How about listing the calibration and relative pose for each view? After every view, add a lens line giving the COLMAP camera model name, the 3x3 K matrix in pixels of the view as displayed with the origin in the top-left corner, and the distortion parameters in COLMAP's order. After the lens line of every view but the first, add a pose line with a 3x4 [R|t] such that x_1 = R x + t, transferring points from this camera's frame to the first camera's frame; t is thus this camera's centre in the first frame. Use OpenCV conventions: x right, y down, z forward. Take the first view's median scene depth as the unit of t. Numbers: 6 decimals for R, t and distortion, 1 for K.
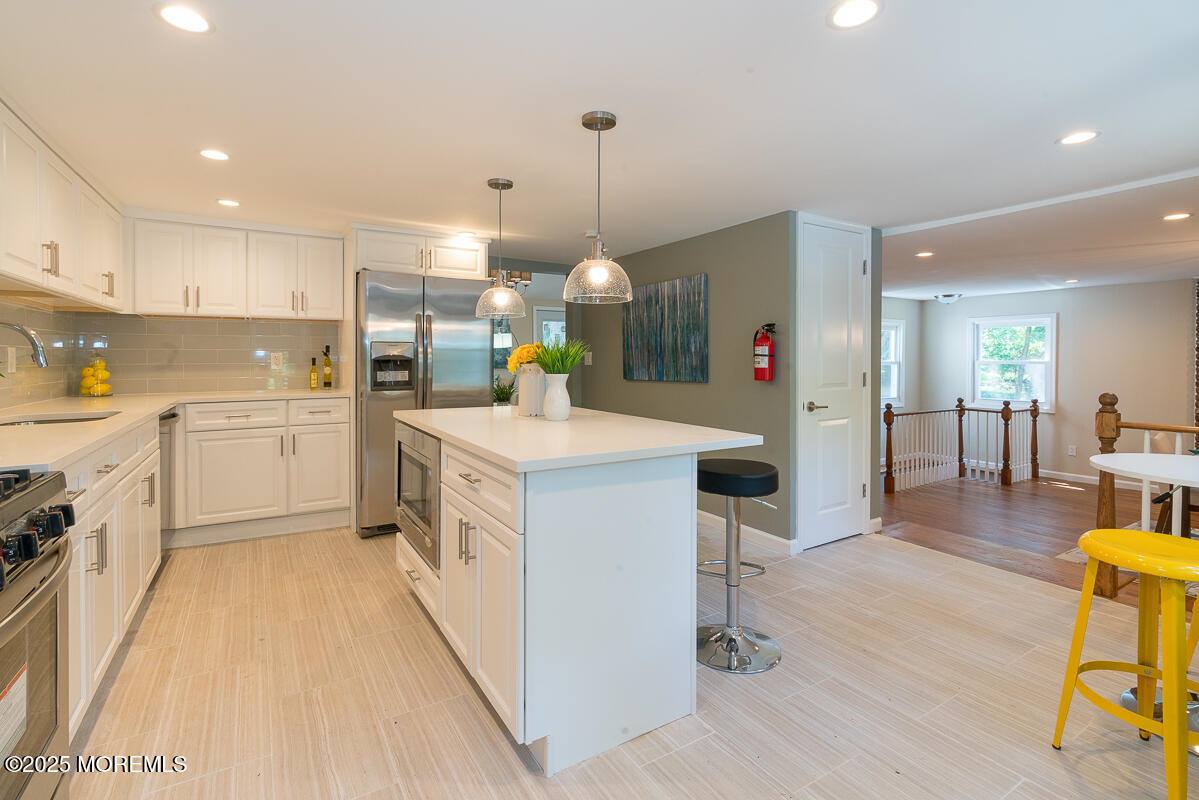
lens RADIAL K [[557.5, 0, 611.7], [0, 557.5, 361.0], [0, 0, 1]] dist [0.004463, 0.000225]
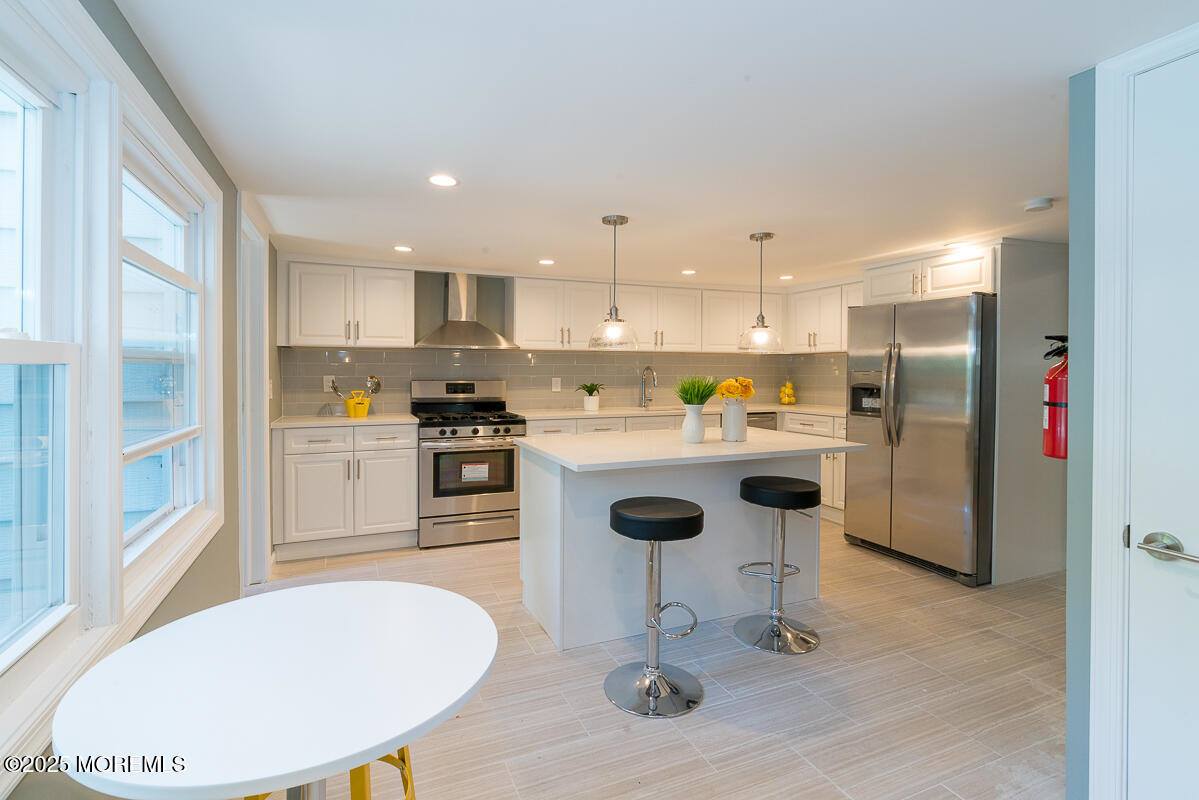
lens RADIAL K [[557.5, 0, 598.2], [0, 557.5, 373.7], [0, 0, 1]] dist [0.004463, 0.000225]
pose [[-0.139851, 0.005824, -0.990155, 0.738536], [-0.012715, 0.999890, 0.007678, -0.031047], [0.990091, 0.013664, -0.139762, 0.634462]]
